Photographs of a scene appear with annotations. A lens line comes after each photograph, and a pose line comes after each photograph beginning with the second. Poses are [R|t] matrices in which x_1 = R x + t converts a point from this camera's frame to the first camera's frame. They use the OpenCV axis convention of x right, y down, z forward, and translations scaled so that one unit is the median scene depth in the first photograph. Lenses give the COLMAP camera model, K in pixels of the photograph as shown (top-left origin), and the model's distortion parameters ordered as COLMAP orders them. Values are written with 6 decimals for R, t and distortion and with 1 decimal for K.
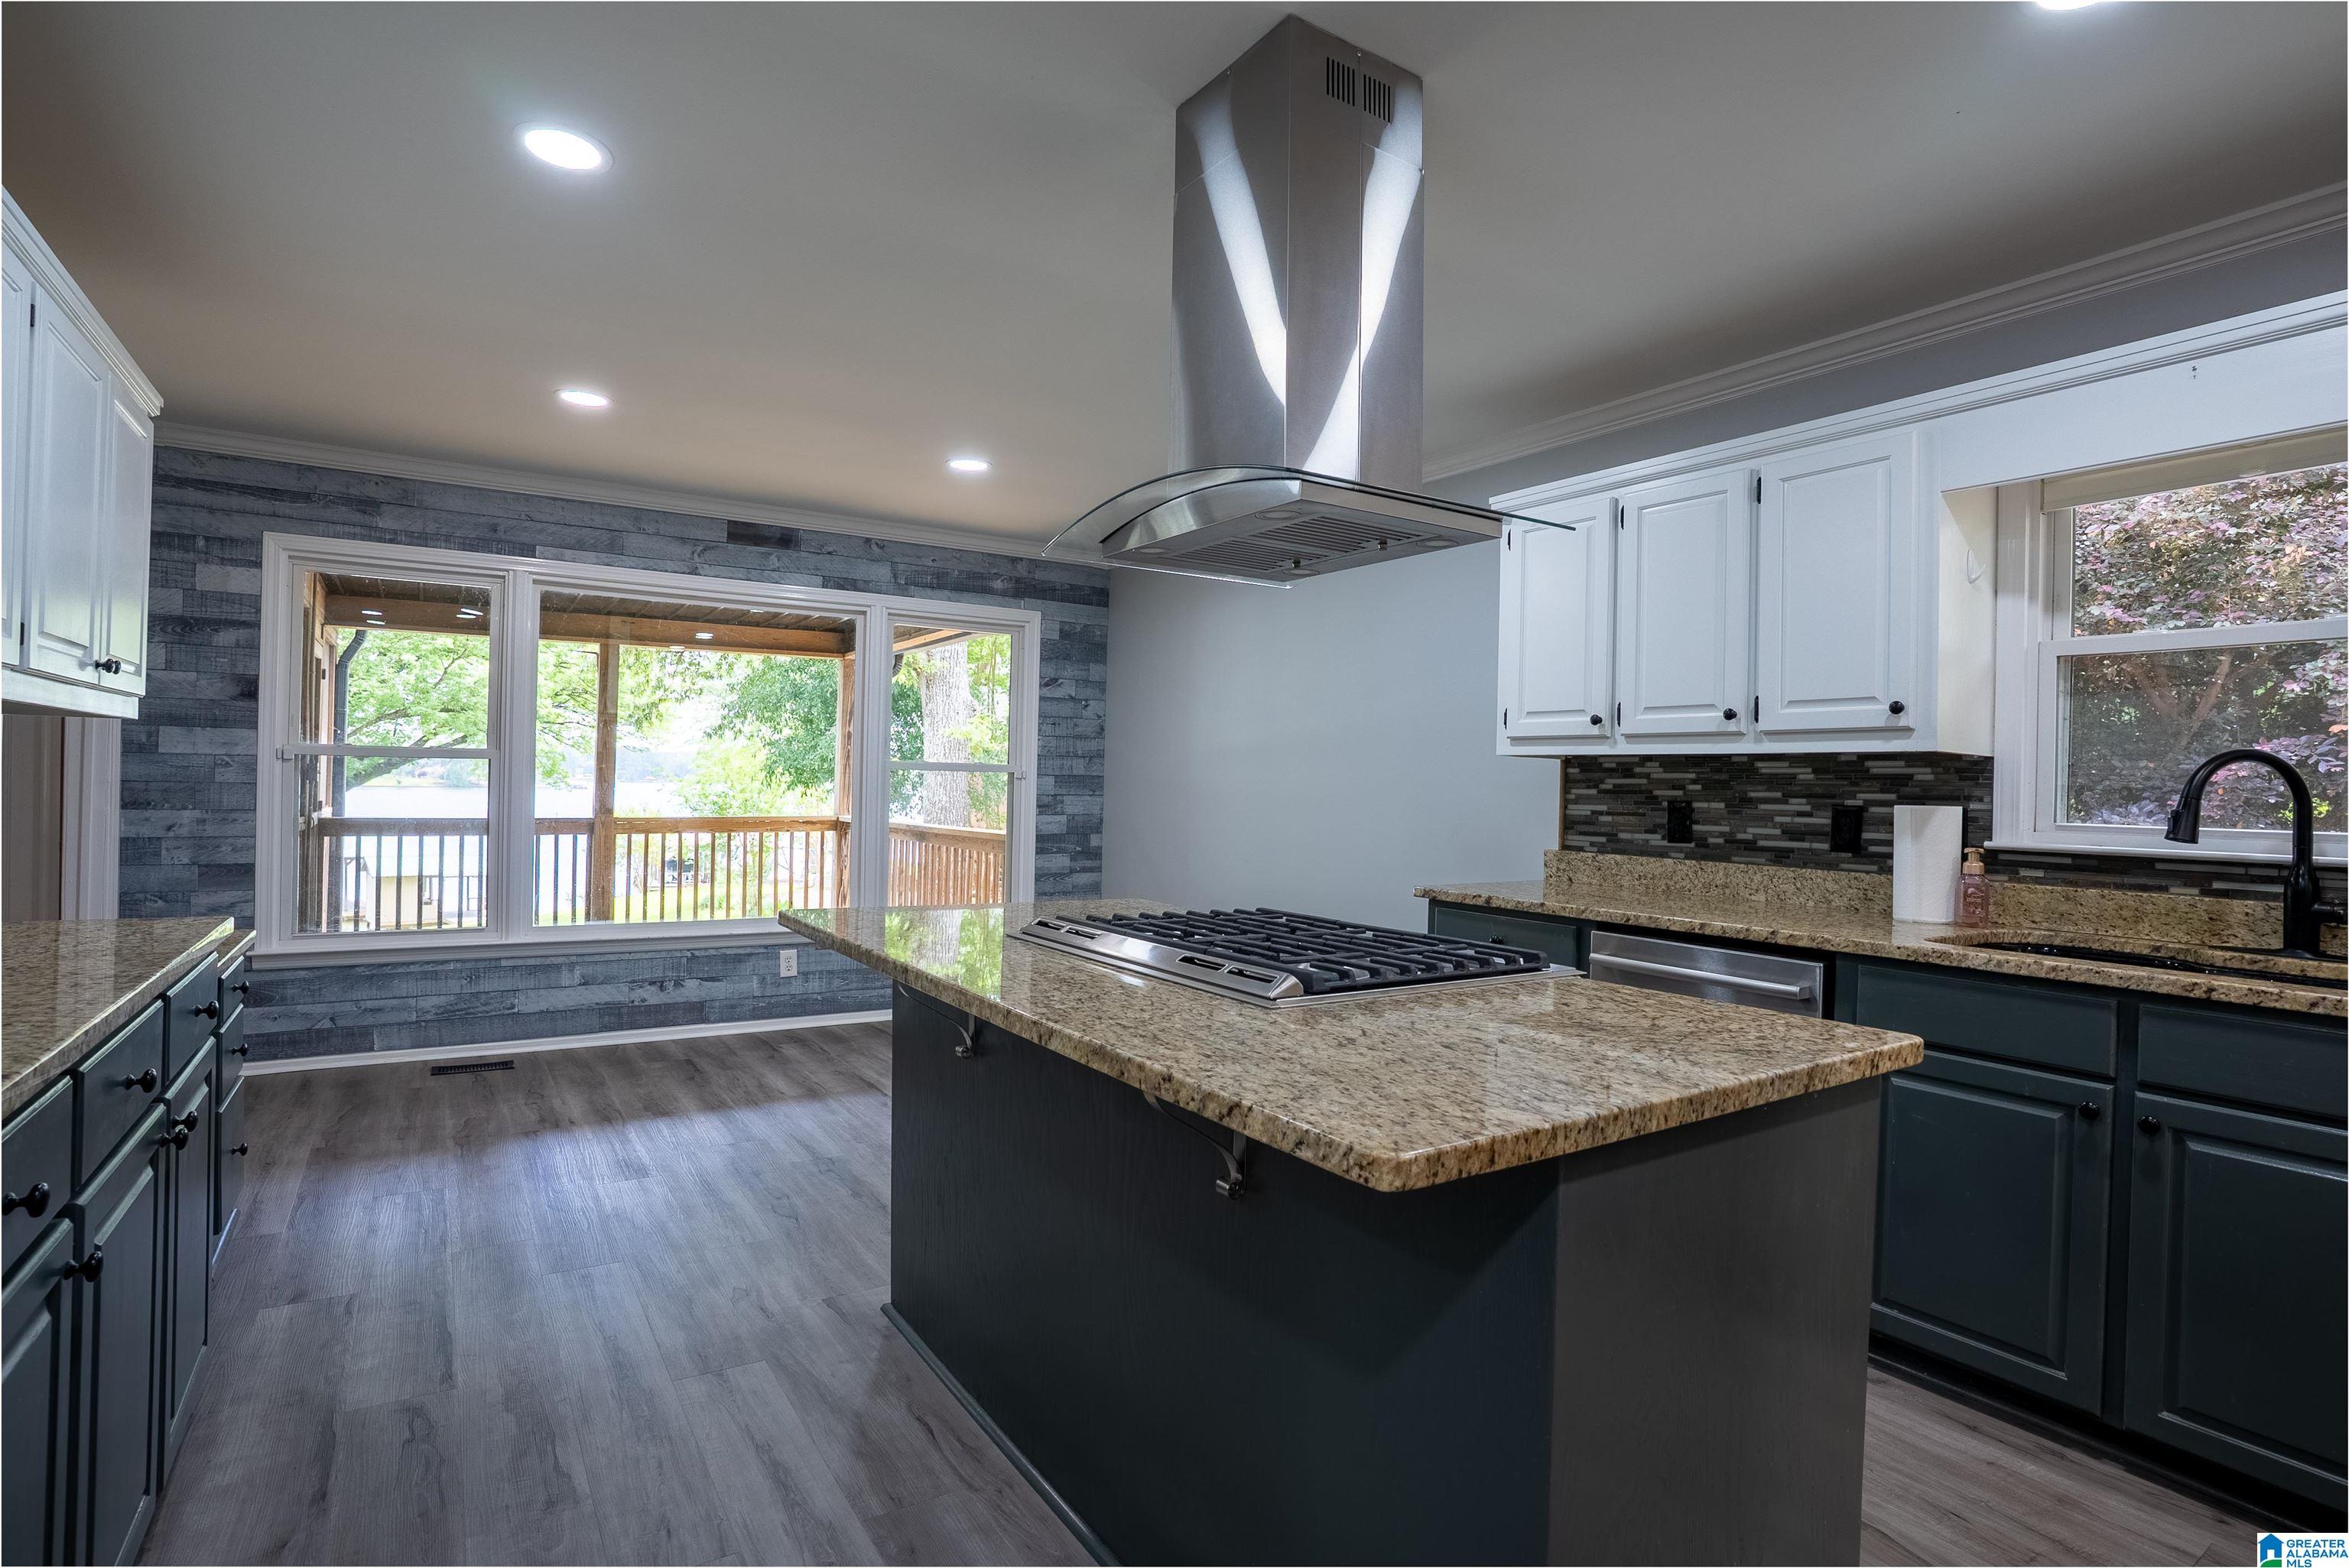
lens RADIAL K [[1155.9, 0, 1170.7], [0, 1155.9, 779.3], [0, 0, 1]] dist [-0.072003, 0.031301]
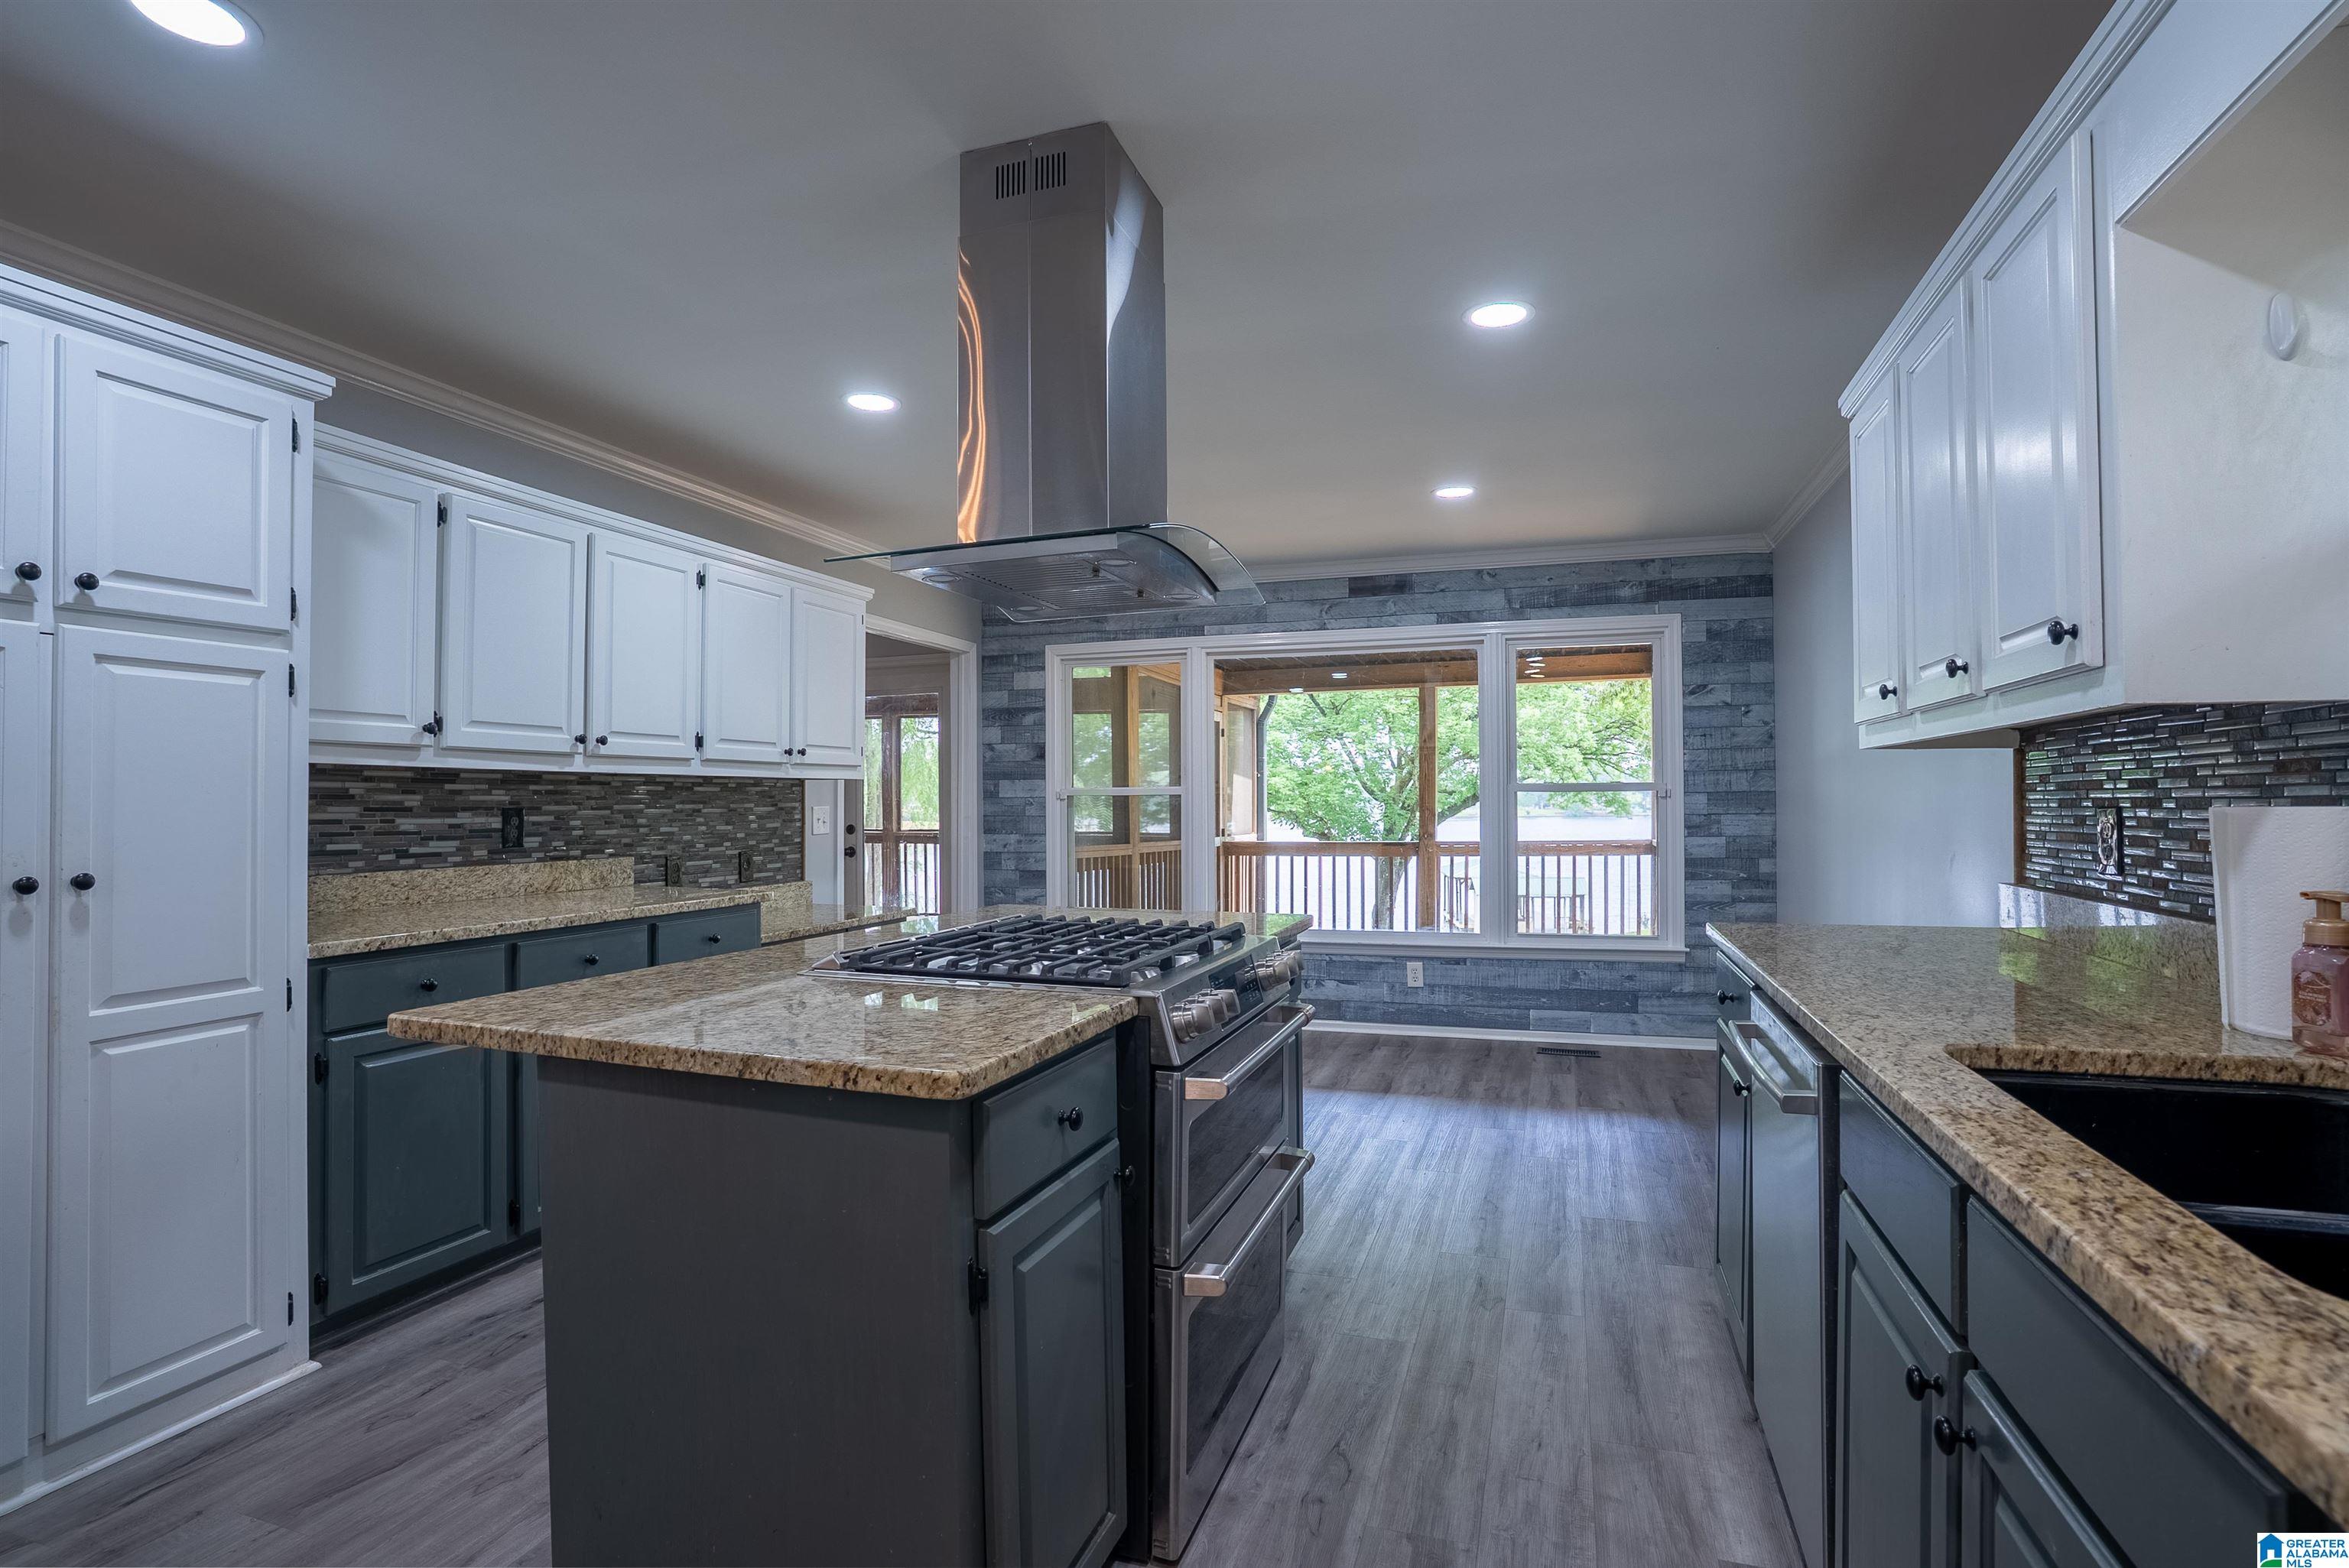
lens RADIAL K [[1155.9, 0, 1170.7], [0, 1155.9, 779.3], [0, 0, 1]] dist [-0.072003, 0.031301]
pose [[0.623748, -0.040150, -0.780594, 0.340733], [0.022089, 0.999186, -0.033743, 0.007235], [0.781313, 0.003805, 0.624127, 0.127200]]
